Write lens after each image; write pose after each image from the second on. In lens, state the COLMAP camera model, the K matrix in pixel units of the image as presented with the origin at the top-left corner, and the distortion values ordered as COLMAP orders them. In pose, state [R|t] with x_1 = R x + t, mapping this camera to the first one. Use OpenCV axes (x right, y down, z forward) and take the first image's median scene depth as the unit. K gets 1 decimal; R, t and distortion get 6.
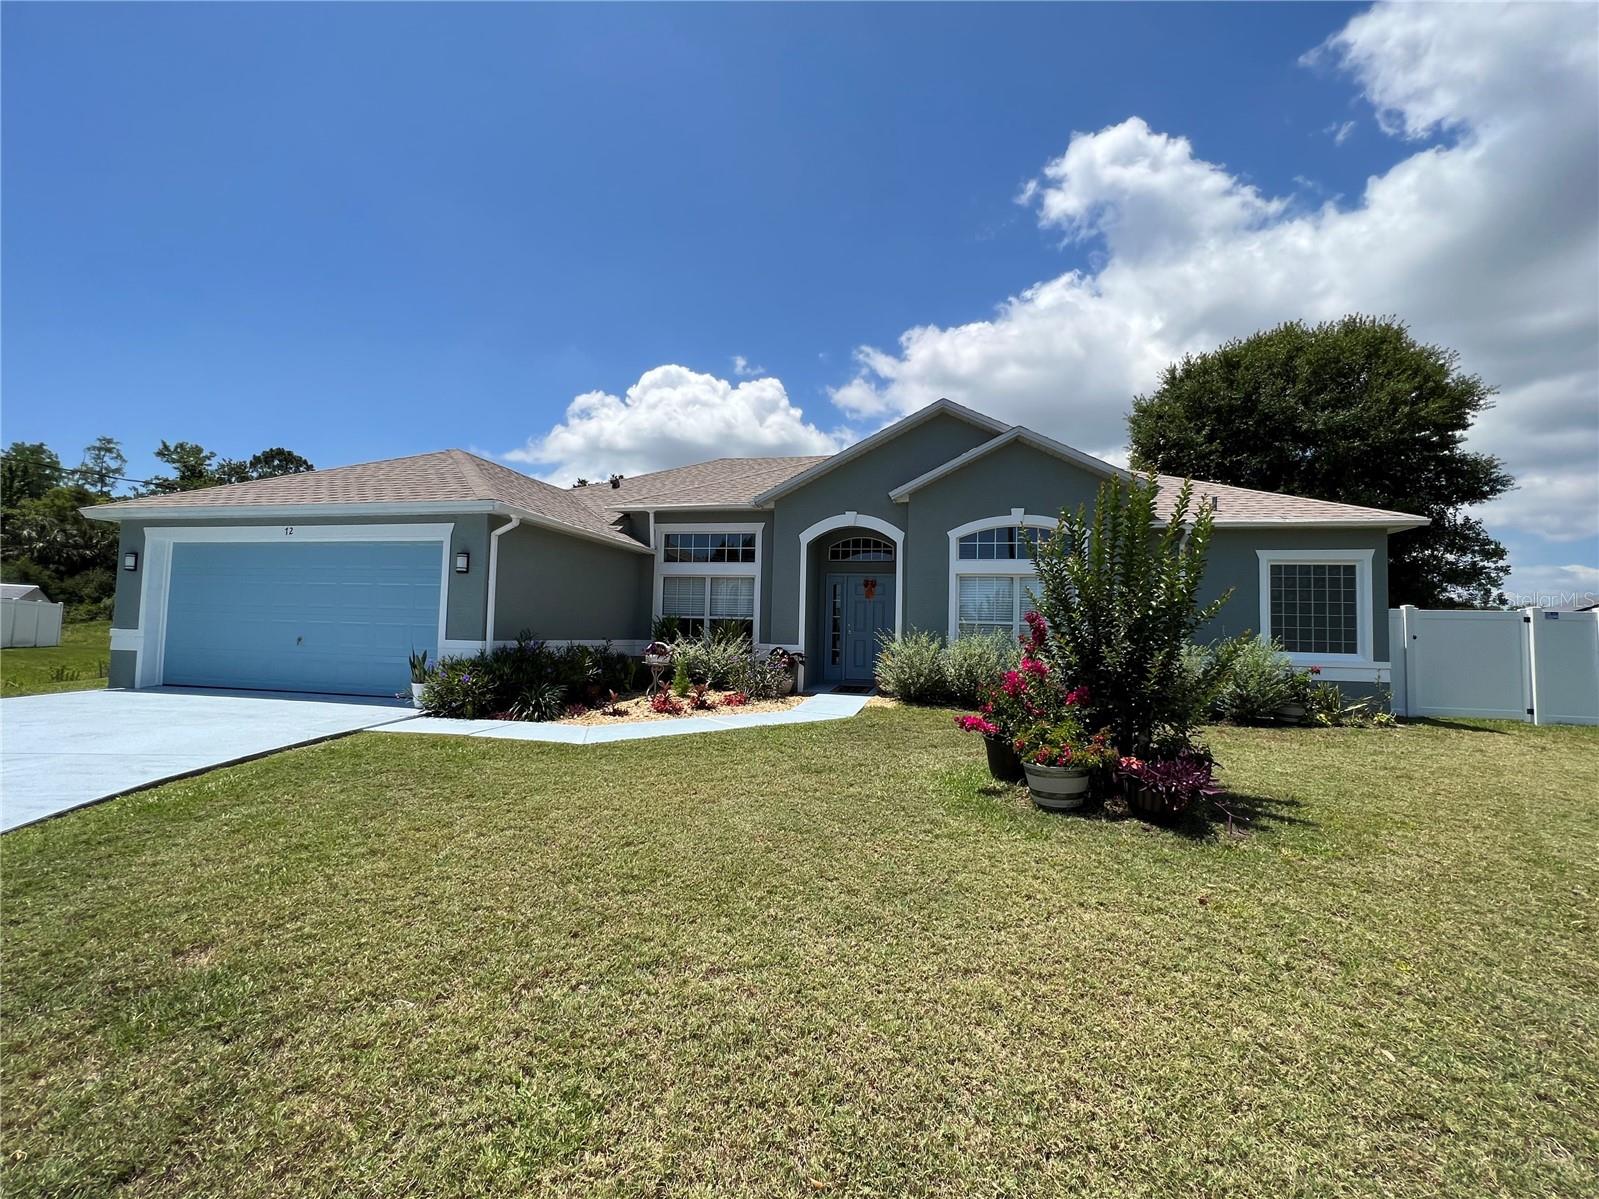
lens RADIAL K [[645.5, 0, 803.8], [0, 645.5, 603.3], [0, 0, 1]] dist [0.001460, 0.000021]
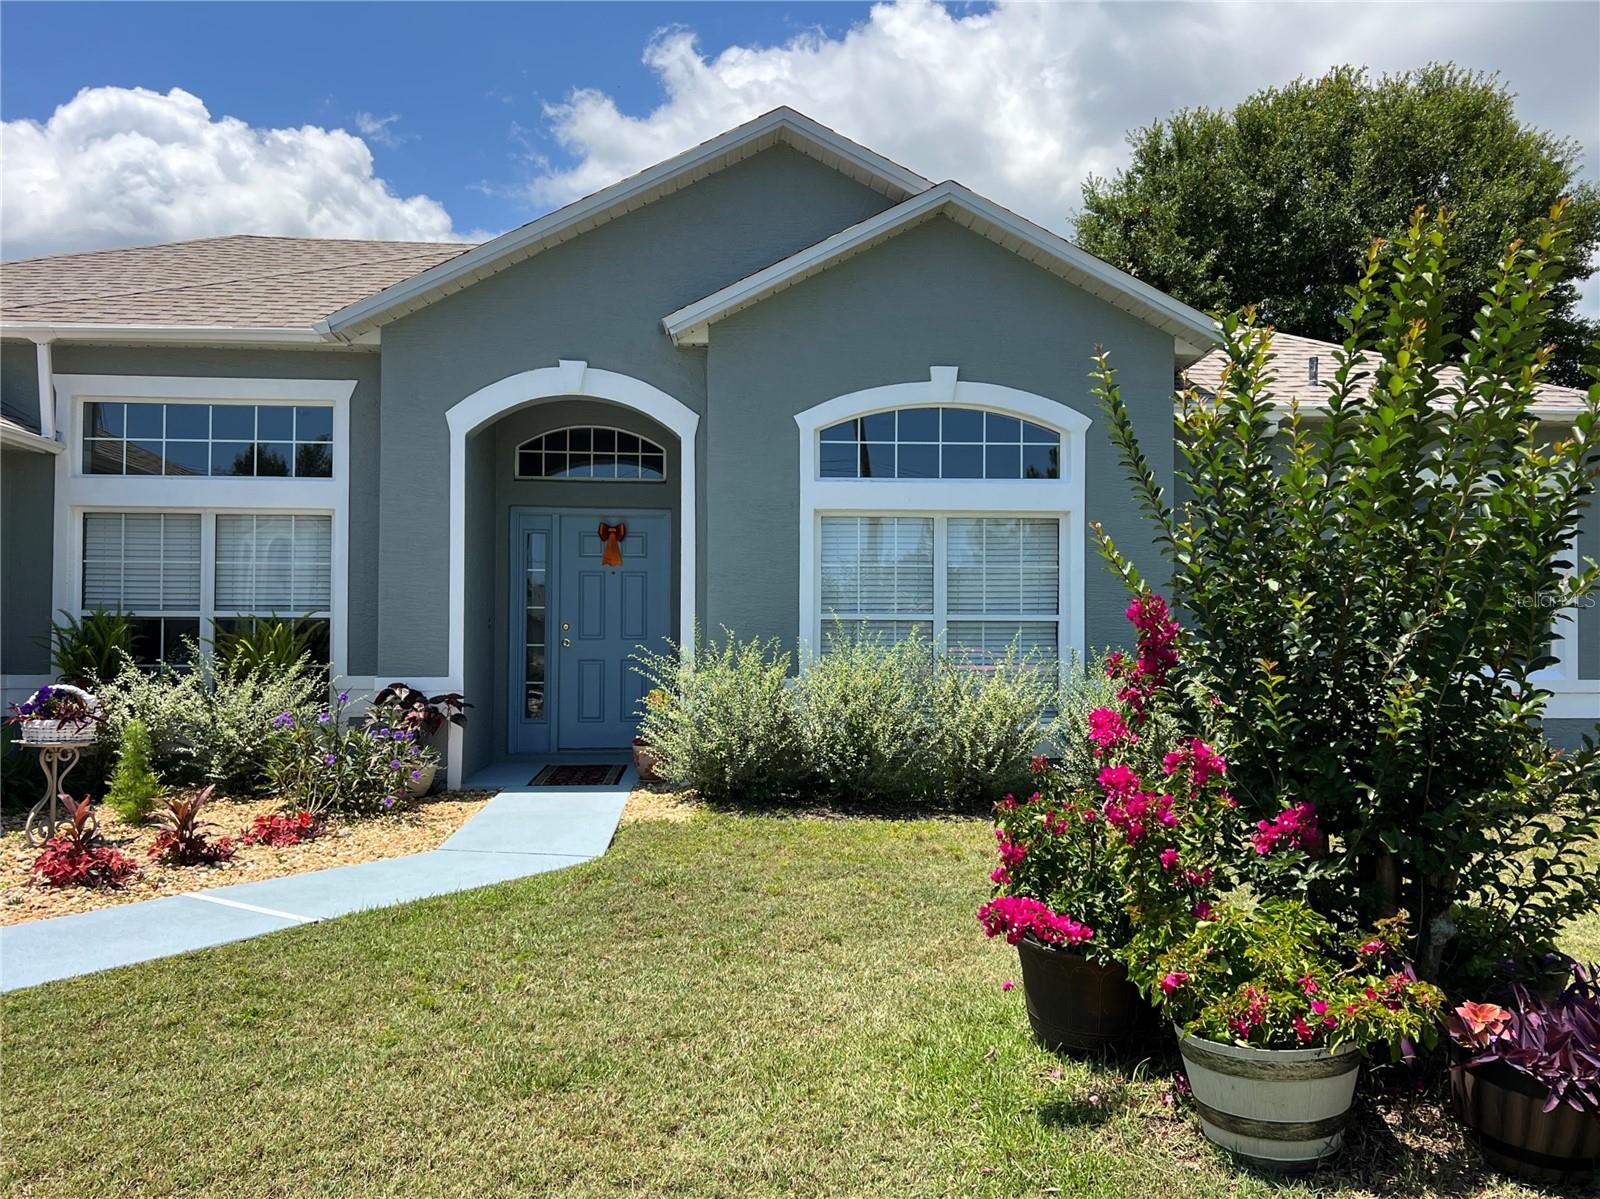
lens RADIAL K [[1253.7, 0, 800.9], [0, 1253.7, 605.6], [0, 0, 1]] dist [0.050585, -0.062307]
pose [[0.960156, -0.013246, 0.279151, -0.016335], [0.006702, 0.999680, 0.024385, -0.000191], [-0.279385, -0.021543, 0.959938, 0.156874]]
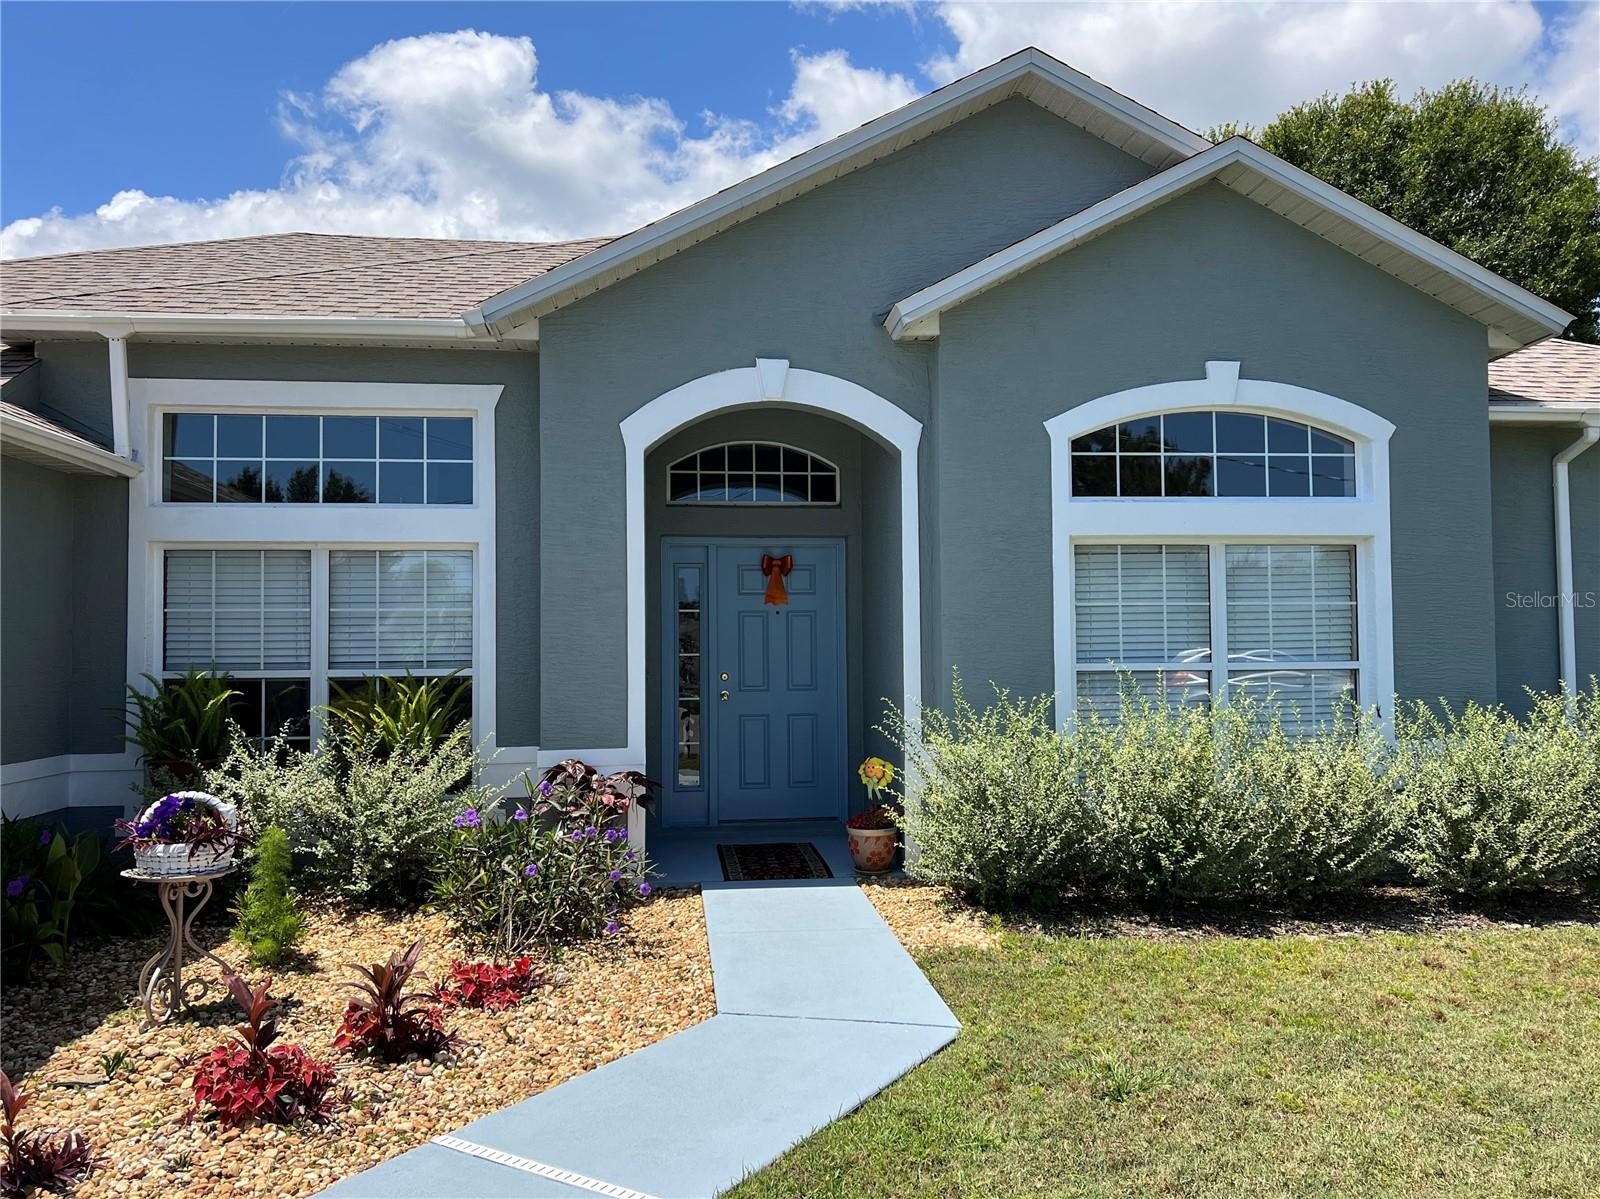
lens RADIAL K [[1192.8, 0, 796.5], [0, 1192.8, 608.6], [0, 0, 1]] dist [0.069963, -0.086131]
pose [[0.949790, -0.020845, 0.312193, -0.119479], [0.017806, 0.999762, 0.012583, -0.015371], [-0.312382, -0.006393, 0.949935, 0.379083]]
